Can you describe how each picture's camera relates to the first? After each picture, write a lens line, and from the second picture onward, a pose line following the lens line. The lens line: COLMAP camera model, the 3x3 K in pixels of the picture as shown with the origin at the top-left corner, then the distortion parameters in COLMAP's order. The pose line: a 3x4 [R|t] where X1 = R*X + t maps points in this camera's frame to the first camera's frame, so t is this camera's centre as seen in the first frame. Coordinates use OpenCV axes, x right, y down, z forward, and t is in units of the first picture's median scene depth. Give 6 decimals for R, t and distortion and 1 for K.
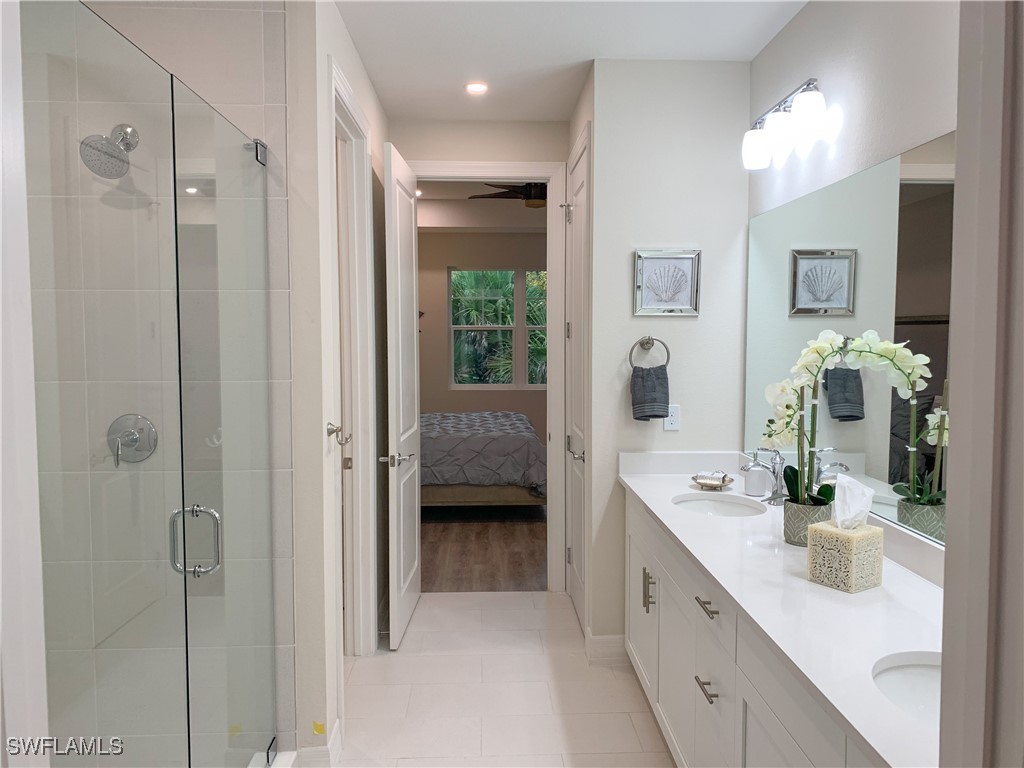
lens RADIAL K [[790.5, 0, 512.1], [0, 790.5, 379.6], [0, 0, 1]] dist [0.076831, -0.115777]
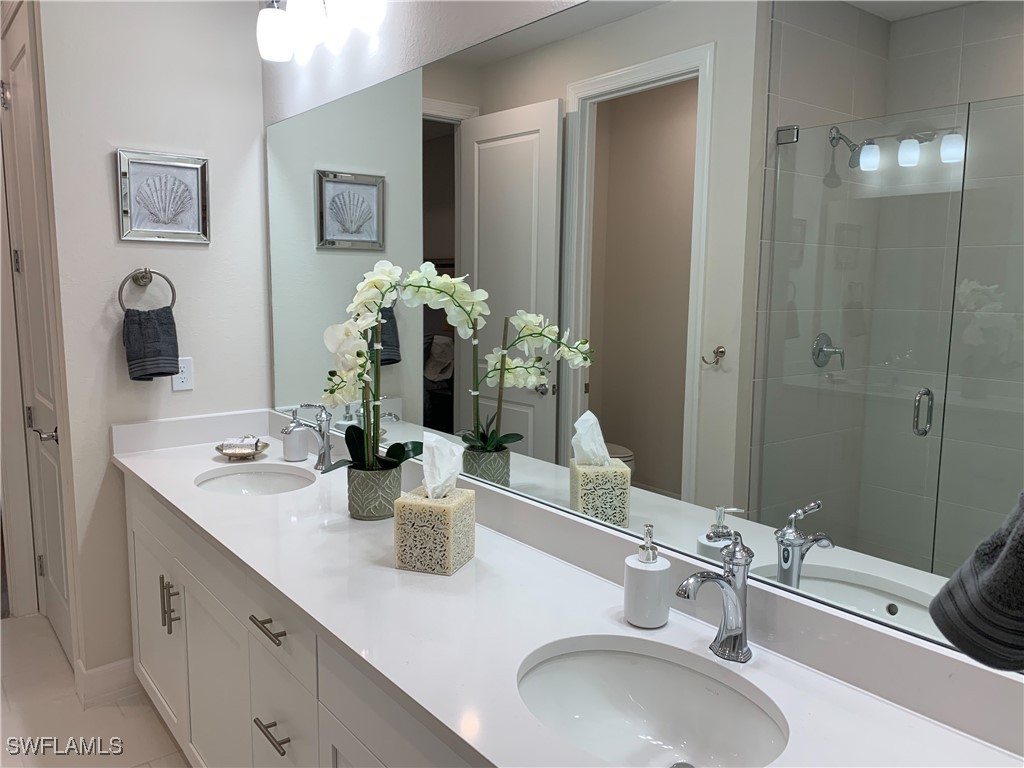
lens RADIAL K [[790.5, 0, 512.1], [0, 790.5, 379.6], [0, 0, 1]] dist [0.076831, -0.115777]
pose [[0.810687, -0.068603, 0.581447, 0.007252], [0.028618, 0.996568, 0.077680, 0.001586], [-0.584780, -0.046335, 0.809867, 0.188156]]
